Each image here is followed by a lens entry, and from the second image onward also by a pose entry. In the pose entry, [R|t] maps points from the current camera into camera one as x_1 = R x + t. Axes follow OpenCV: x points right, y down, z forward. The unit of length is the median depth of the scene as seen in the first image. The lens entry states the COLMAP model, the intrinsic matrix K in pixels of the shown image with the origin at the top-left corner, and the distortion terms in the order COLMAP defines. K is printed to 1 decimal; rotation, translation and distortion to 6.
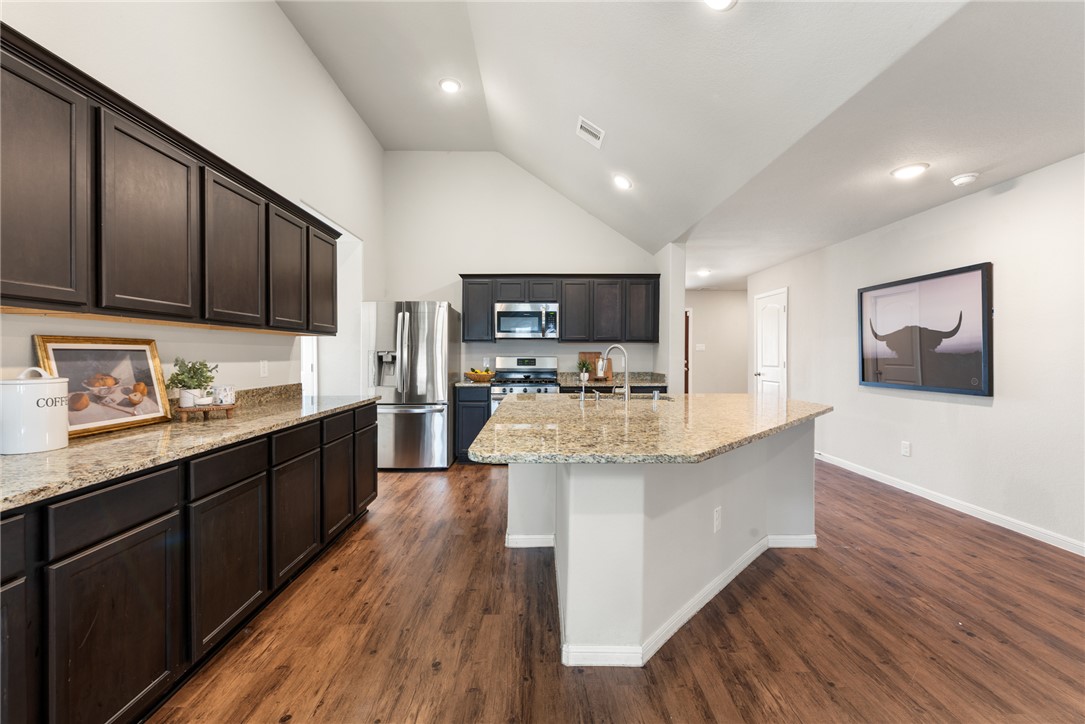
lens RADIAL K [[443.8, 0, 538.6], [0, 443.8, 358.3], [0, 0, 1]] dist [0.008455, -0.003956]
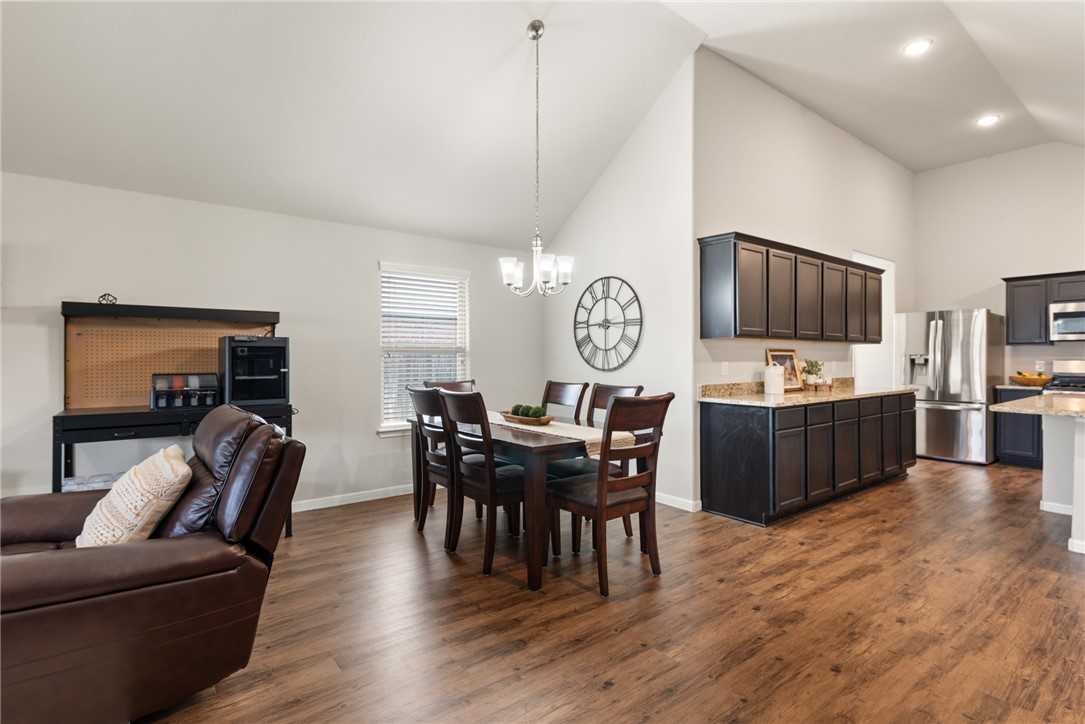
lens RADIAL K [[528.2, 0, 539.3], [0, 528.2, 351.0], [0, 0, 1]] dist [0.002732, -0.000547]
pose [[0.605987, -0.007302, -0.795441, 0.227285], [-0.009684, 0.999816, -0.016556, 0.010405], [0.795416, 0.017736, 0.605805, -0.910496]]
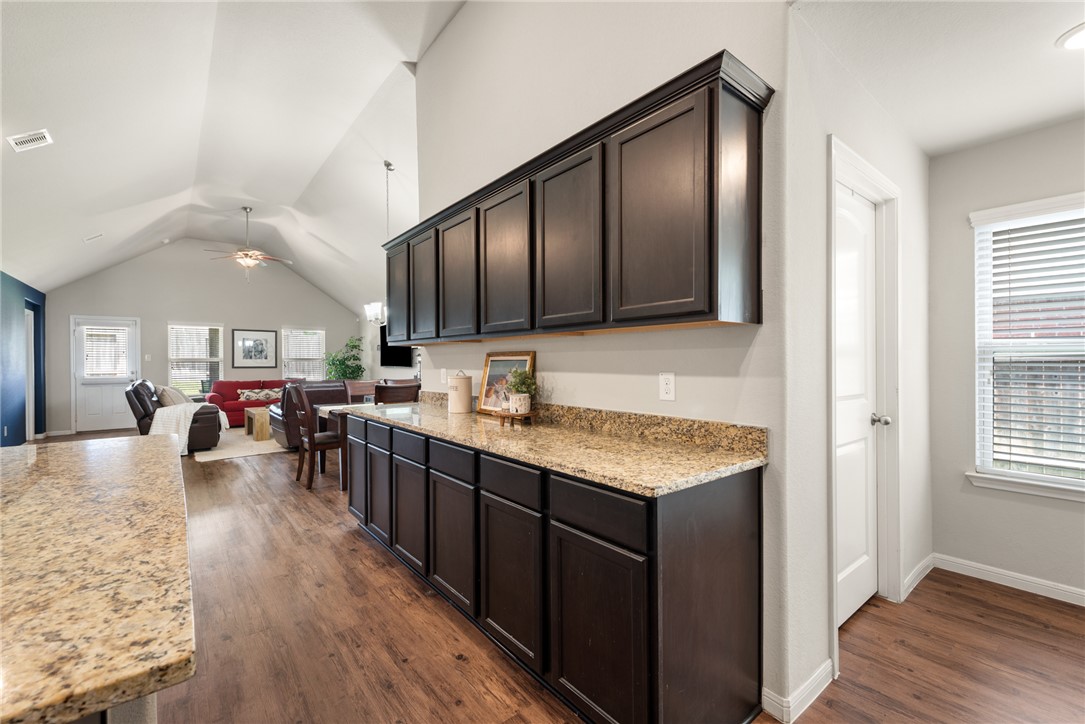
lens RADIAL K [[457.6, 0, 536.7], [0, 457.6, 365.3], [0, 0, 1]] dist [0.007182, -0.000160]
pose [[-0.788408, 0.012597, -0.615023, -0.074903], [0.001955, 0.999837, 0.017973, -0.017031], [0.615149, 0.012967, -0.788304, 1.301503]]
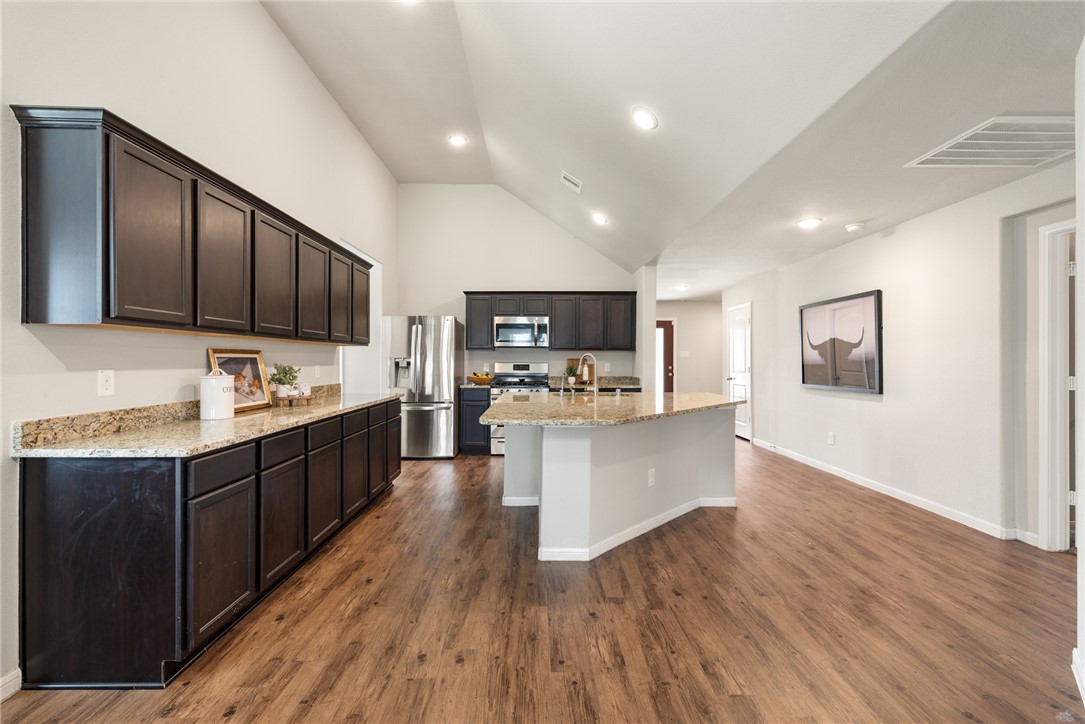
lens RADIAL K [[466.3, 0, 539.1], [0, 466.3, 359.2], [0, 0, 1]] dist [0.002238, -0.000271]
pose [[0.999998, 0.001505, 0.001062, 0.029123], [-0.001493, 0.999934, -0.011363, 0.001527], [-0.001079, 0.011361, 0.999935, -0.344740]]
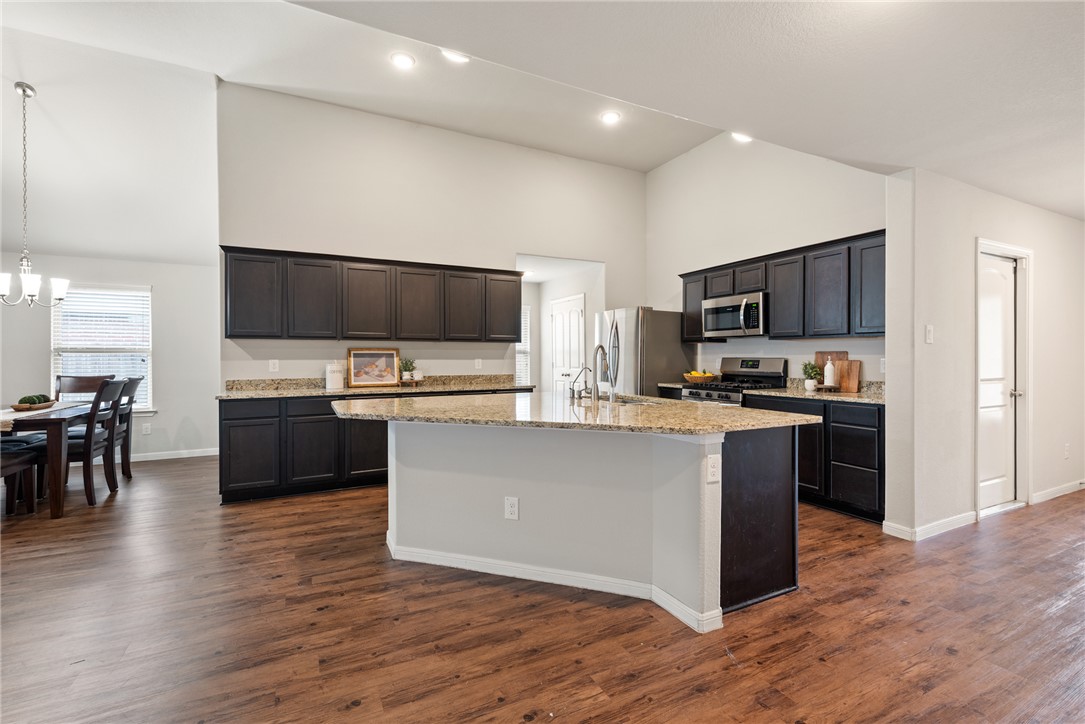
lens RADIAL K [[474.8, 0, 540.4], [0, 474.8, 358.3], [0, 0, 1]] dist [0.002310, -0.000101]
pose [[0.441115, 0.004012, -0.897441, 1.025211], [-0.007294, 0.999973, 0.000885, -0.000710], [0.897421, 0.006155, 0.441133, 0.390942]]
